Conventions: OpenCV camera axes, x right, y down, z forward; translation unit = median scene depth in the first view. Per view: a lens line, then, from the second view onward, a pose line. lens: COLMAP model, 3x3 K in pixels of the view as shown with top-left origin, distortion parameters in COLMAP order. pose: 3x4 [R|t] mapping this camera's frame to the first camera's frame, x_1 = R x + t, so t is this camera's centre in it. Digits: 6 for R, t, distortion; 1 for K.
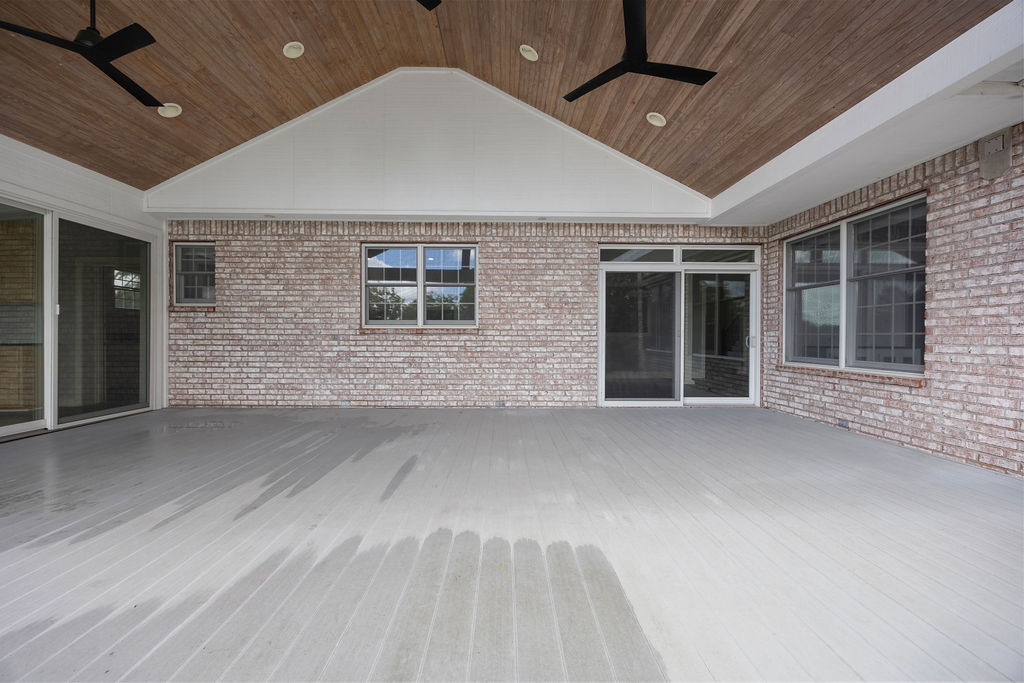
lens RADIAL K [[392.6, 0, 506.9], [0, 392.6, 338.6], [0, 0, 1]] dist [0.003891, 0.001226]
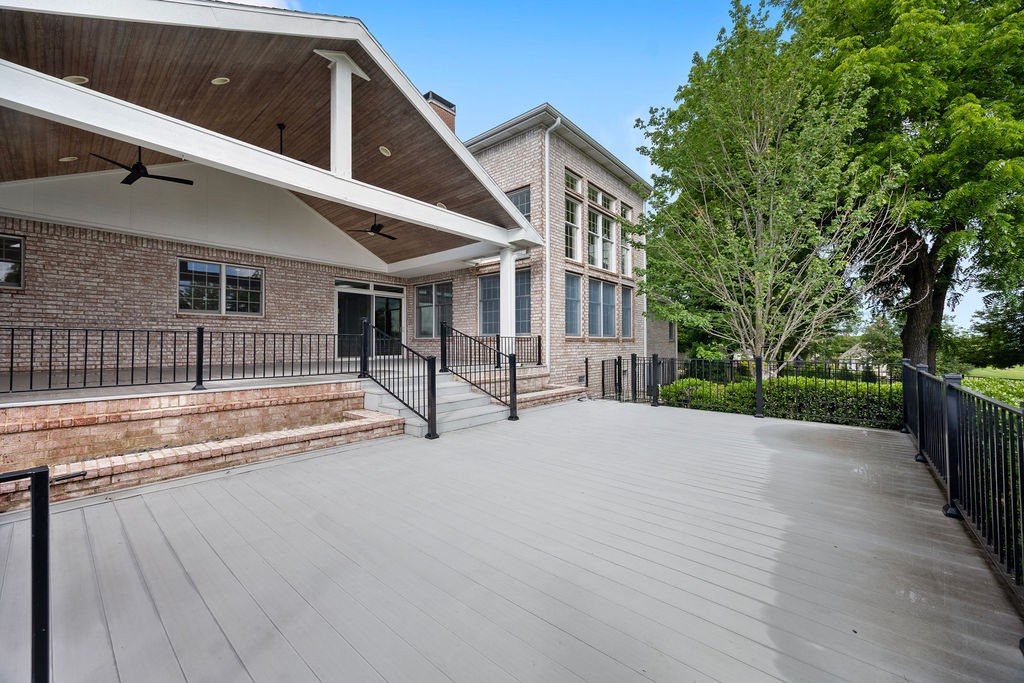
lens RADIAL K [[398.8, 0, 510.2], [0, 398.8, 338.7], [0, 0, 1]] dist [-0.002450, -0.000260]
pose [[0.657231, 0.006586, 0.753660, -0.678492], [0.009608, 0.999807, -0.017116, 0.105090], [-0.753628, 0.018491, 0.657041, -0.937645]]
